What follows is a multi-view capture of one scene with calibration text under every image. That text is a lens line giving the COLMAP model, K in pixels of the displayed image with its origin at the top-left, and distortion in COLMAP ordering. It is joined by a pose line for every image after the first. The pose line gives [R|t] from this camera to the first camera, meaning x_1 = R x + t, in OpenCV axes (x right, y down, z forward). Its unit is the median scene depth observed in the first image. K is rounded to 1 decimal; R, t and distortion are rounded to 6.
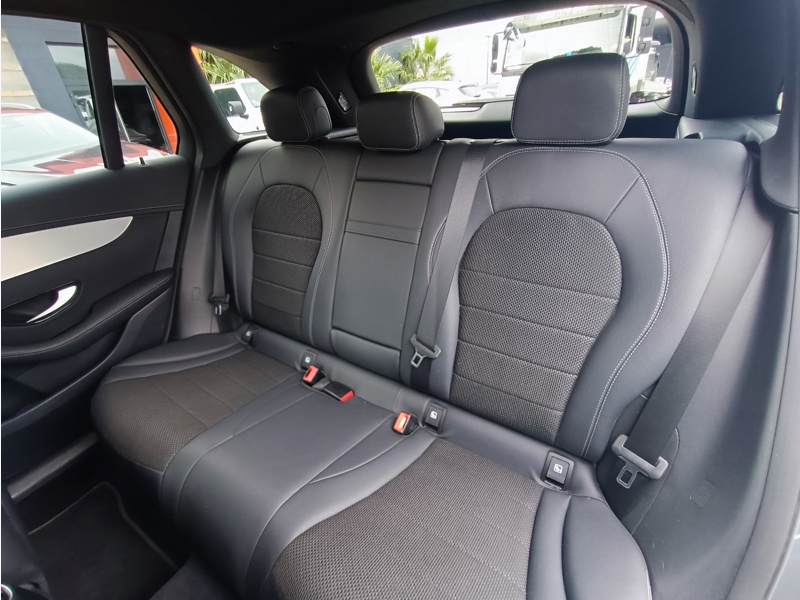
lens RADIAL K [[361.1, 0, 398.4], [0, 361.1, 298.9], [0, 0, 1]] dist [-0.003723, 0.000283]
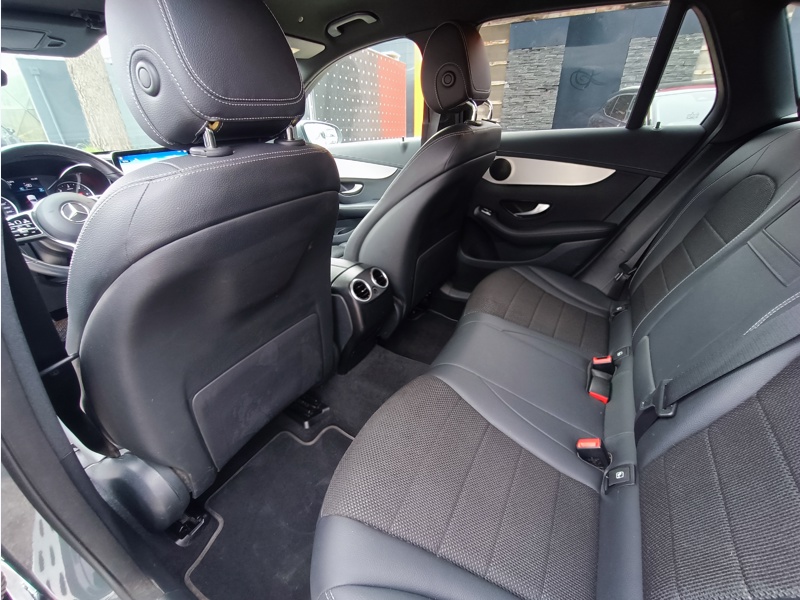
lens RADIAL K [[361.1, 0, 398.9], [0, 361.1, 299.8], [0, 0, 1]] dist [-0.003723, 0.000283]
pose [[0.083081, 0.515546, -0.852825, 0.422469], [-0.472143, 0.774003, 0.421901, -0.062250], [0.877598, 0.367603, 0.307716, 0.157370]]
